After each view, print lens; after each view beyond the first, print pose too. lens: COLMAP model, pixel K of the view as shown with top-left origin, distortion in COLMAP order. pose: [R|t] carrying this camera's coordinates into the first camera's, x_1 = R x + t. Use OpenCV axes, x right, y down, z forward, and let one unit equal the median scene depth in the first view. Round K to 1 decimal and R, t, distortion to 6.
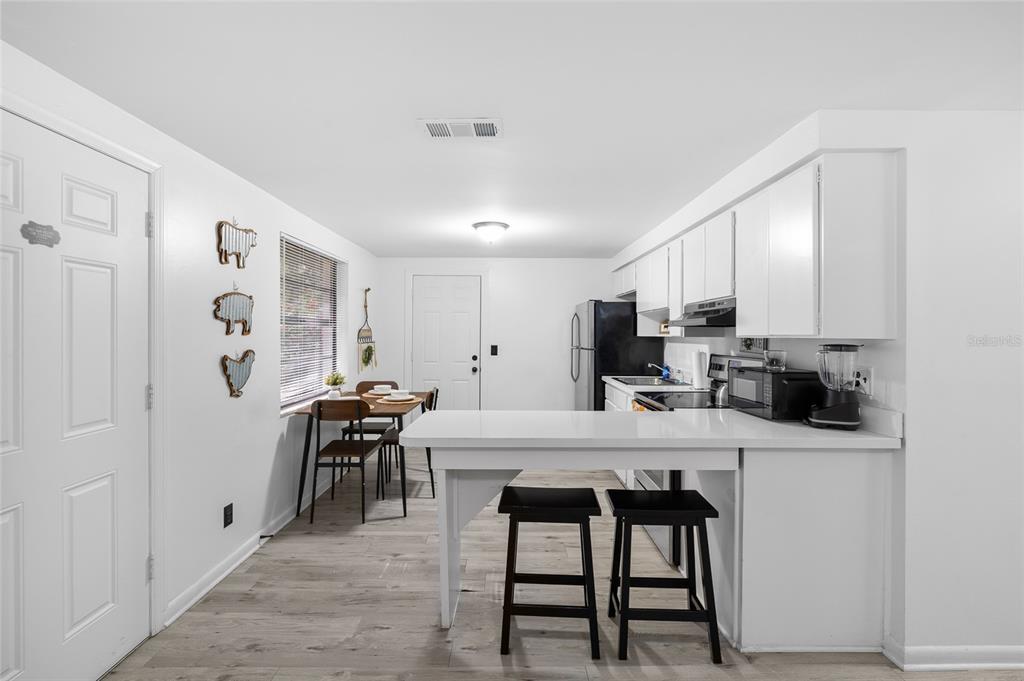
lens RADIAL K [[450.0, 0, 509.9], [0, 450.0, 343.3], [0, 0, 1]] dist [-0.009362, -0.000485]
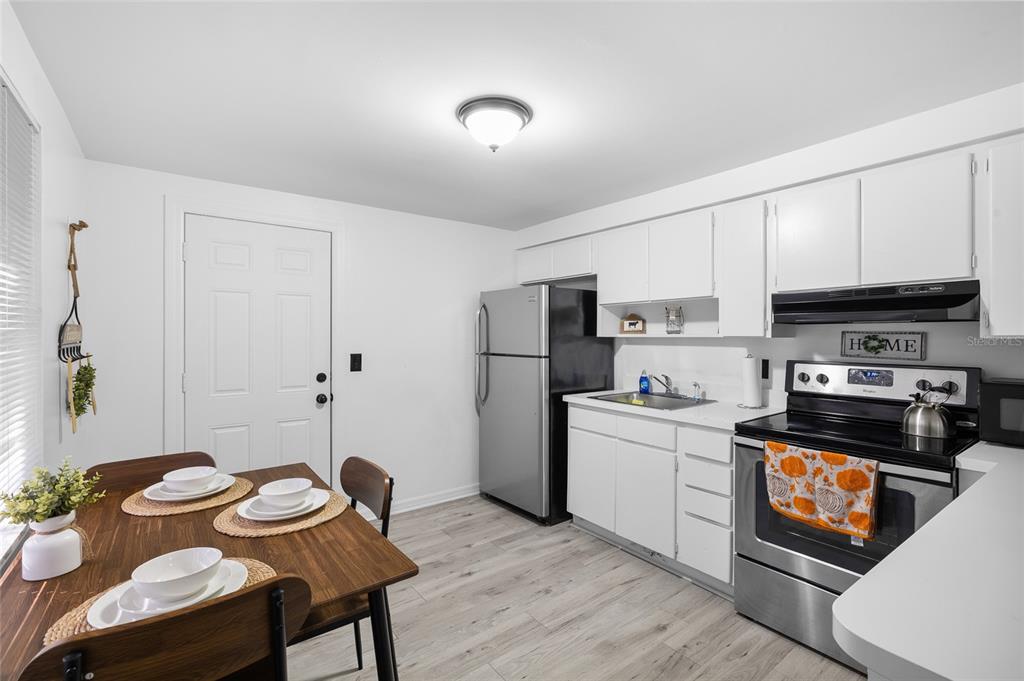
lens RADIAL K [[450.0, 0, 512.4], [0, 450.0, 333.1], [0, 0, 1]] dist [-0.009362, -0.000485]
pose [[0.786053, -0.003027, 0.618152, -0.412491], [0.016385, 0.999739, -0.015939, -0.017826], [-0.617942, 0.022658, 0.785897, 0.724958]]
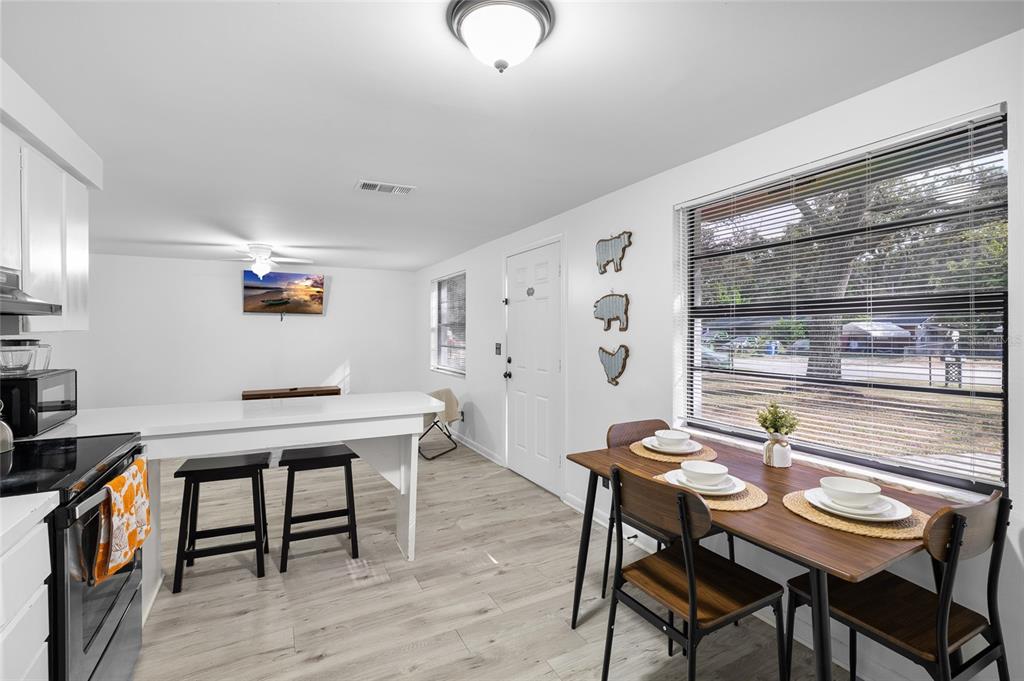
lens RADIAL K [[450.0, 0, 511.5], [0, 450.0, 332.3], [0, 0, 1]] dist [-0.009362, -0.000485]
pose [[-0.884621, 0.001917, -0.466307, 0.139955], [-0.011755, 0.999582, 0.026409, -0.037763], [0.466163, 0.028843, -0.884229, 1.653629]]
